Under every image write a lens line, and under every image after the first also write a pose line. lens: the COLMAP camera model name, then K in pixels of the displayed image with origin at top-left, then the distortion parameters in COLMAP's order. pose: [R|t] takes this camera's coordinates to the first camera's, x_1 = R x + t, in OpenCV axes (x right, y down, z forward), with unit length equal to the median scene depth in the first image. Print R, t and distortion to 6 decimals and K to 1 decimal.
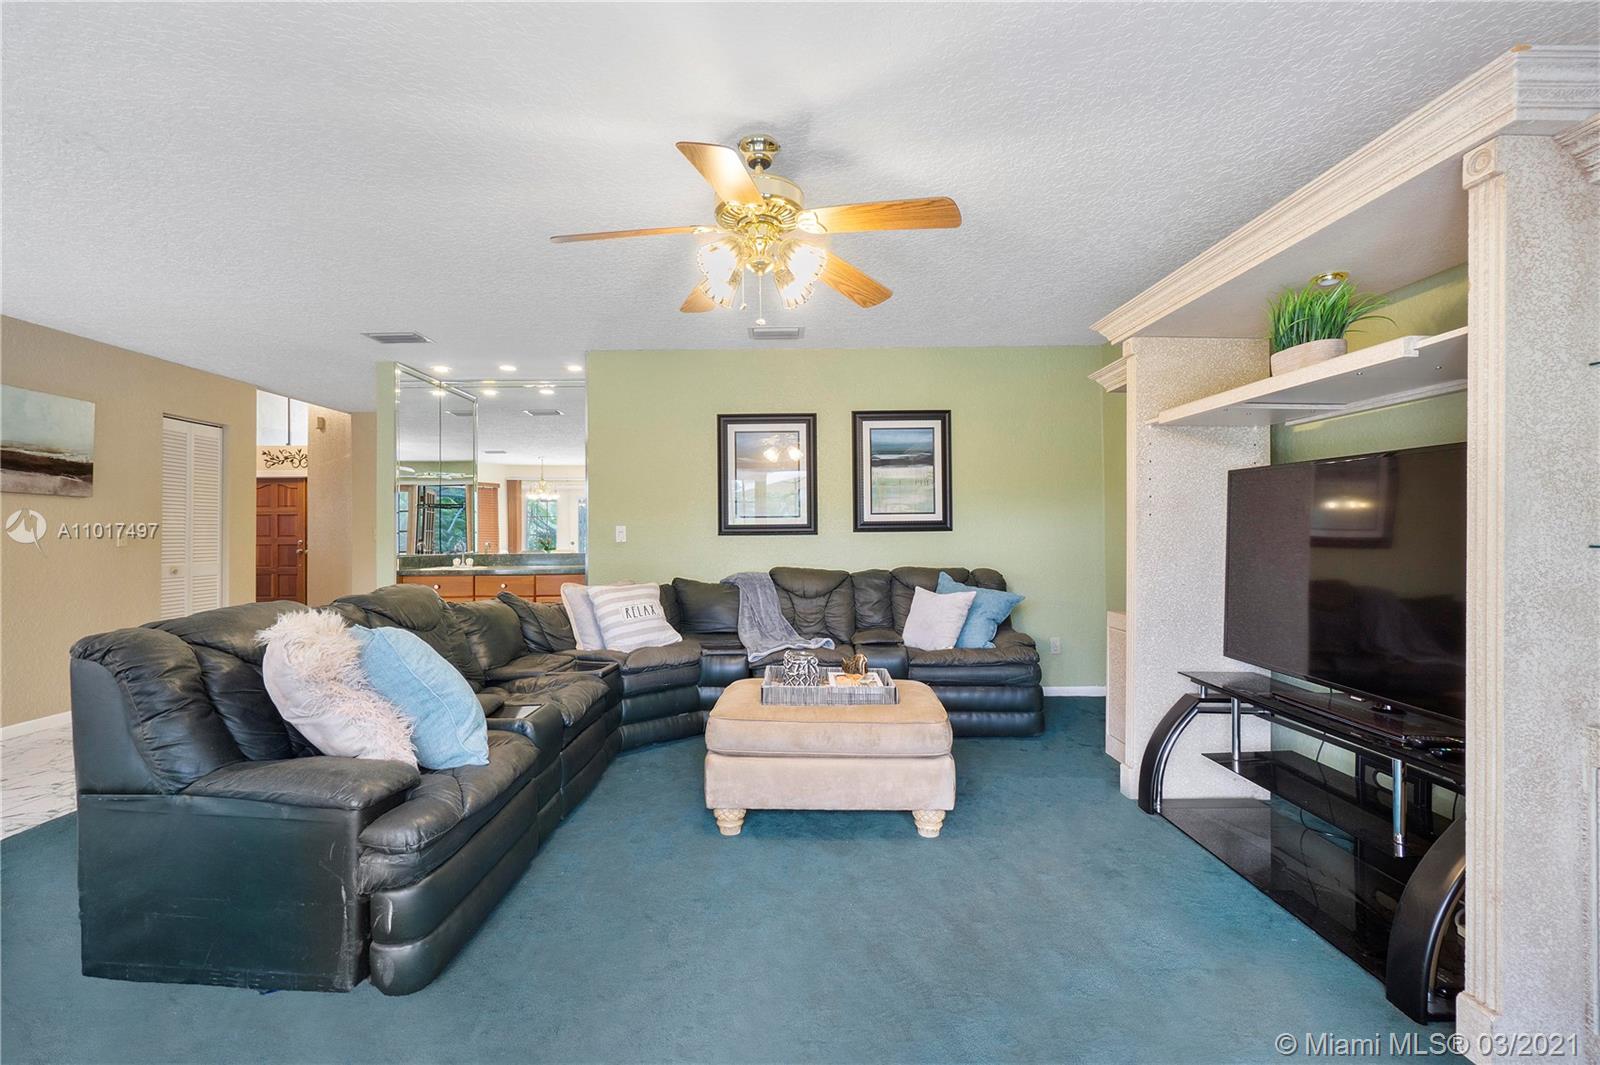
lens RADIAL K [[670.4, 0, 800.0], [0, 670.4, 532.5], [0, 0, 1]] dist [-0.000647, -0.000008]
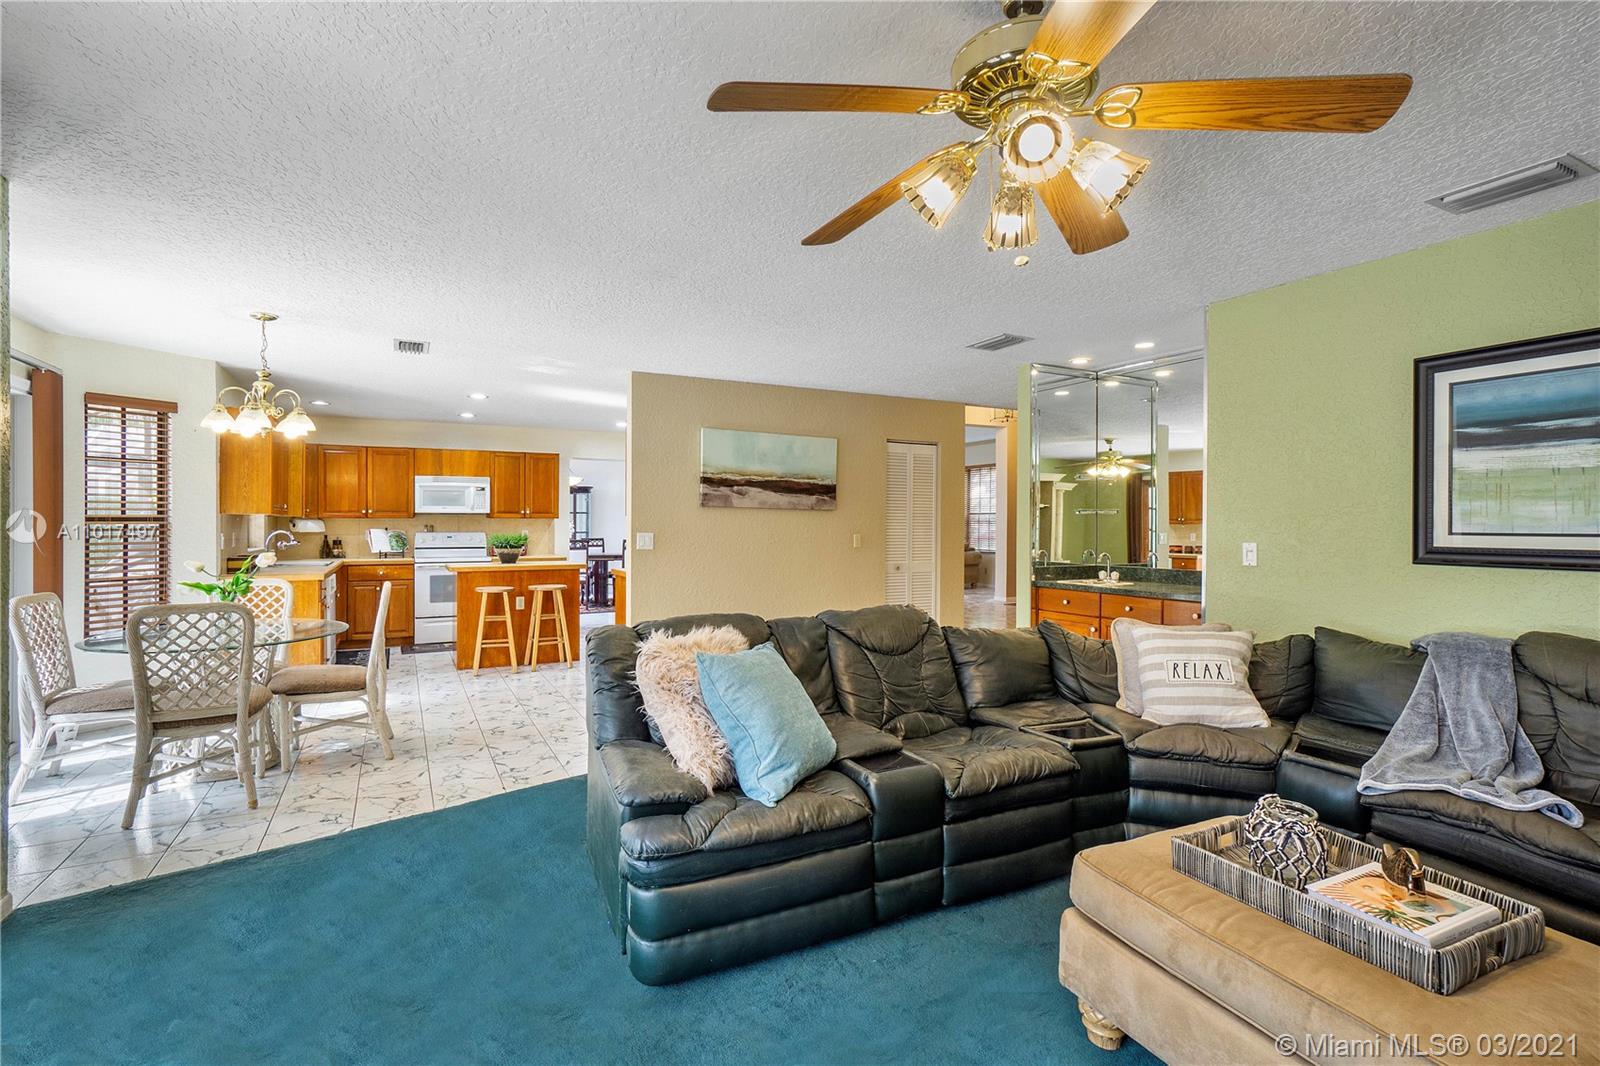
lens RADIAL K [[759.6, 0, 800.0], [0, 759.6, 533.0], [0, 0, 1]] dist [-0.000503, 0.000765]
pose [[0.467540, 0.019848, -0.883749, 0.259328], [-0.007473, 0.999801, 0.018501, -0.037455], [0.883940, -0.002046, 0.467595, 0.254118]]
